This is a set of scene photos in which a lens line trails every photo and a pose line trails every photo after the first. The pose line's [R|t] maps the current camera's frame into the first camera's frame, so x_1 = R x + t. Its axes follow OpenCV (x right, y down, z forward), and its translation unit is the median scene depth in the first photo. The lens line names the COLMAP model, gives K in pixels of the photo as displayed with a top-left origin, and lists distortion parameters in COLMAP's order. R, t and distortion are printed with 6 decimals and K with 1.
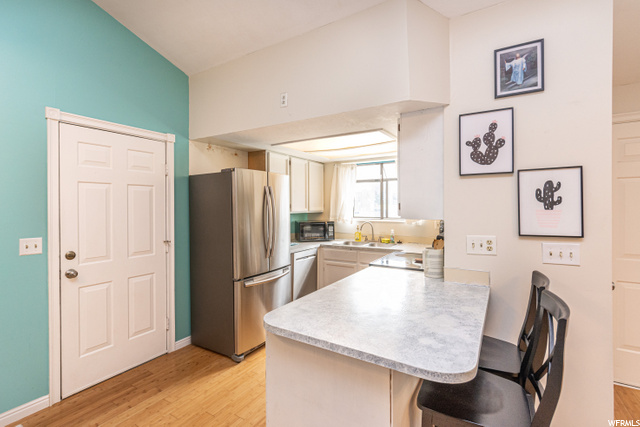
lens RADIAL K [[289.4, 0, 324.2], [0, 289.4, 205.5], [0, 0, 1]] dist [-0.001015, -0.000429]
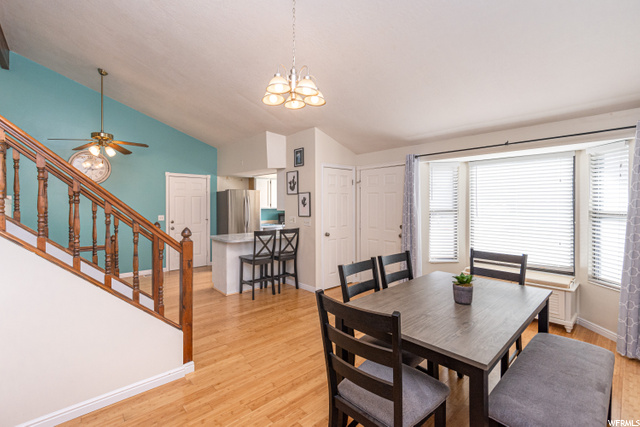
lens RADIAL K [[289.4, 0, 324.2], [0, 289.4, 205.5], [0, 0, 1]] dist [-0.001015, -0.000429]
pose [[0.959403, 0.005769, -0.281978, 1.640292], [-0.004558, 0.999977, 0.004950, -0.014600], [0.282000, -0.003464, 0.959408, -1.583757]]
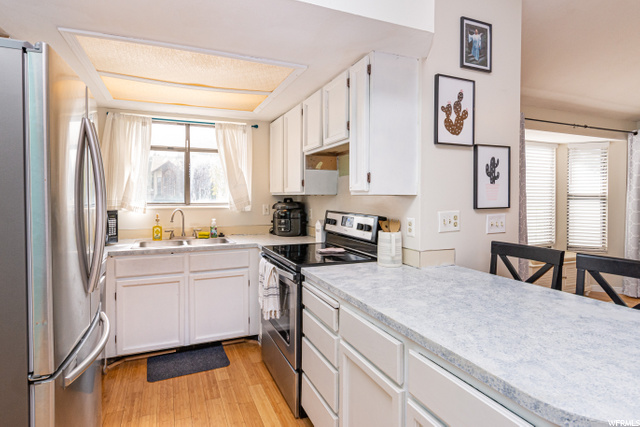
lens RADIAL K [[322.7, 0, 293.6], [0, 322.7, 198.7], [0, 0, 1]] dist [-0.002049, -0.000294]
pose [[0.623286, 0.001857, 0.781992, -0.584822], [-0.006663, 0.999973, 0.002935, 0.065972], [-0.781966, -0.007040, 0.623282, 0.759579]]
